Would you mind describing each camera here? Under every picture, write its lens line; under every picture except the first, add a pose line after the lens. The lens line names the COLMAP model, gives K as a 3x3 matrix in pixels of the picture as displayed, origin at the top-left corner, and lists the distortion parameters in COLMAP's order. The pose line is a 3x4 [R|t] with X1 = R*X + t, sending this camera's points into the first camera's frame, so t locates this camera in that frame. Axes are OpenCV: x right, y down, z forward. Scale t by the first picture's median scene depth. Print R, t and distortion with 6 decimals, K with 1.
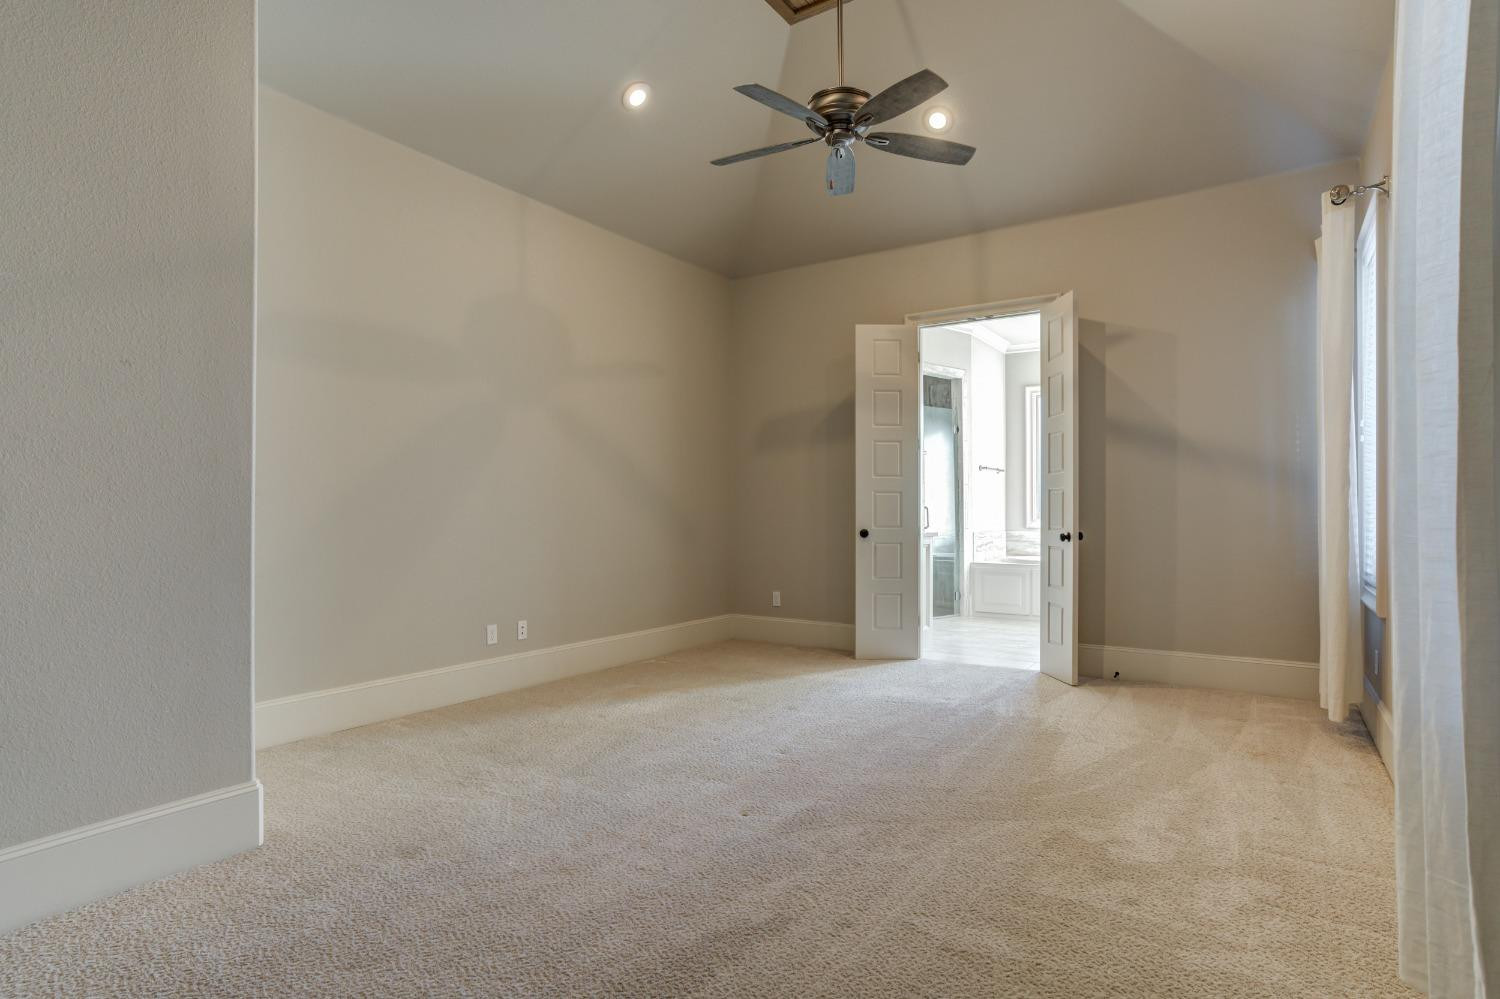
lens RADIAL K [[790.5, 0, 753.3], [0, 790.5, 496.9], [0, 0, 1]] dist [-0.060524, 0.040149]
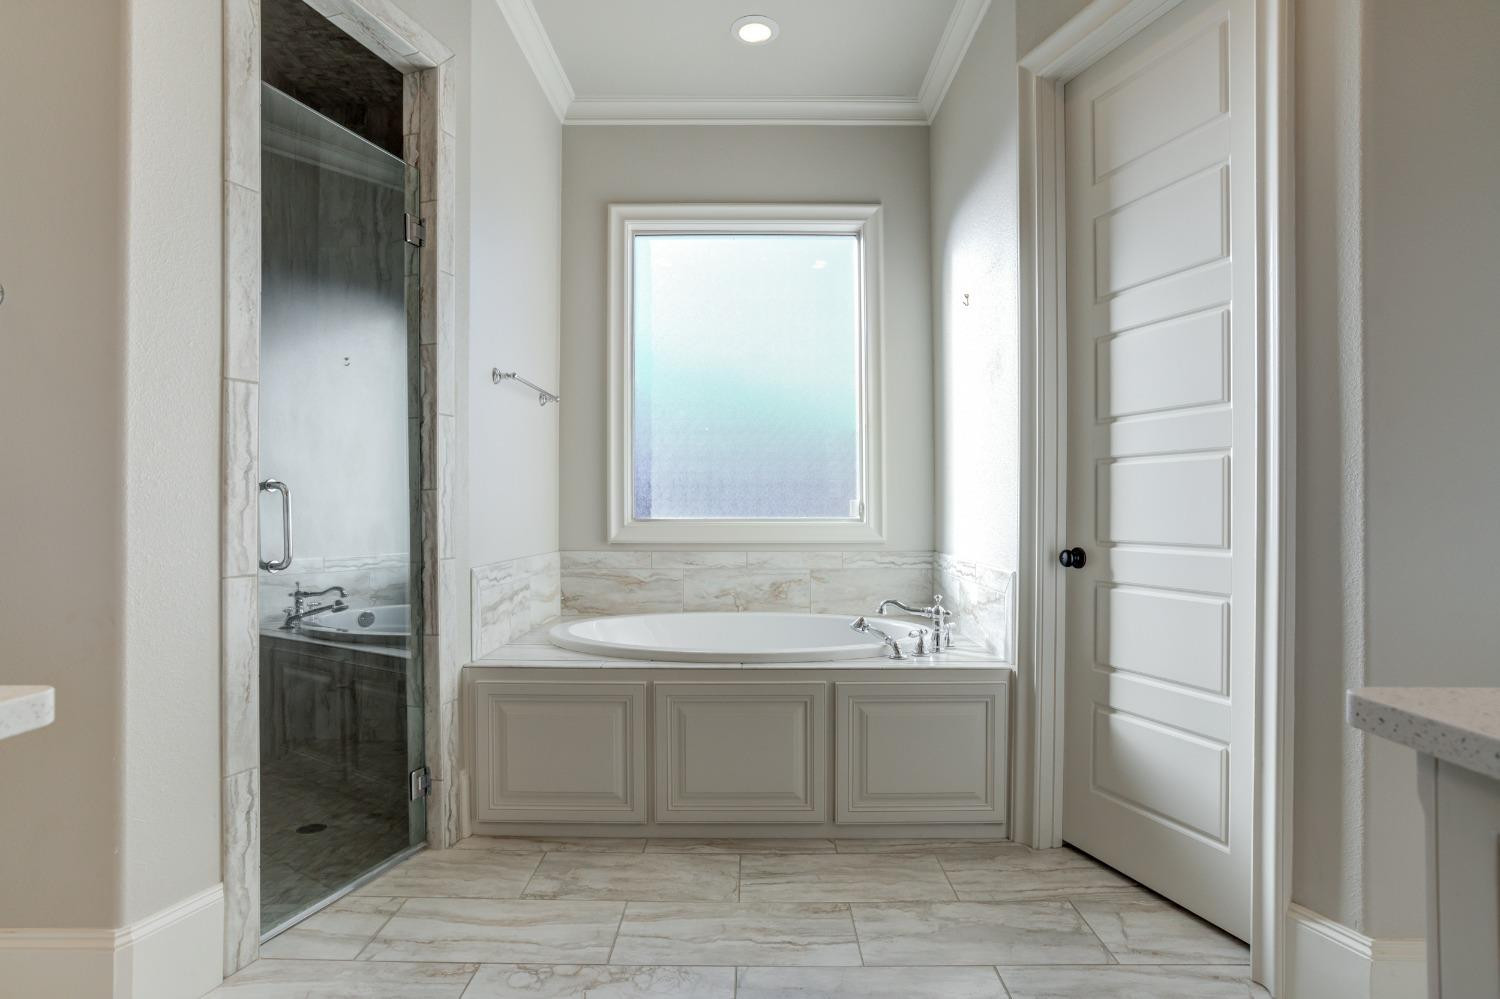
lens RADIAL K [[790.5, 0, 753.3], [0, 790.5, 496.9], [0, 0, 1]] dist [-0.060524, 0.040149]
pose [[0.827840, 0.002115, 0.560960, 0.195416], [-0.003047, 0.999995, 0.000726, 0.016122], [-0.560956, -0.002310, 0.827843, 0.670966]]
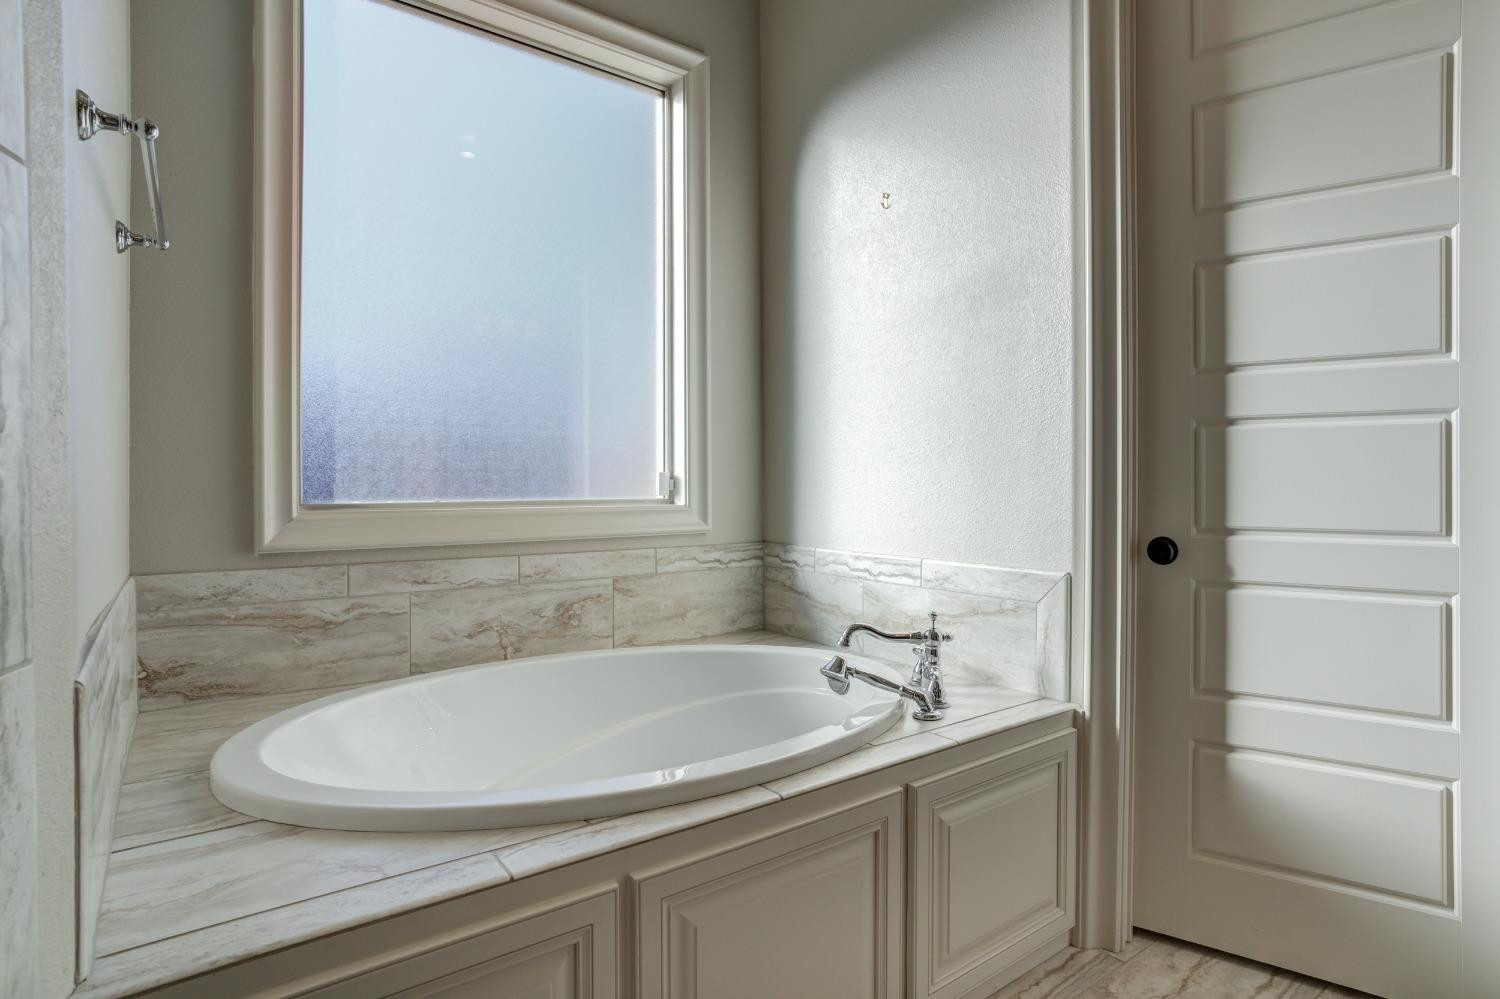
lens RADIAL K [[789.4, 0, 750.0], [0, 789.4, 479.4], [0, 0, 1]] dist [-0.055925, 0.034103]
pose [[0.328055, -0.001913, 0.944657, 0.214209], [-0.011263, 0.999919, 0.005937, 0.018587], [-0.944591, -0.012588, 0.328007, 0.876581]]
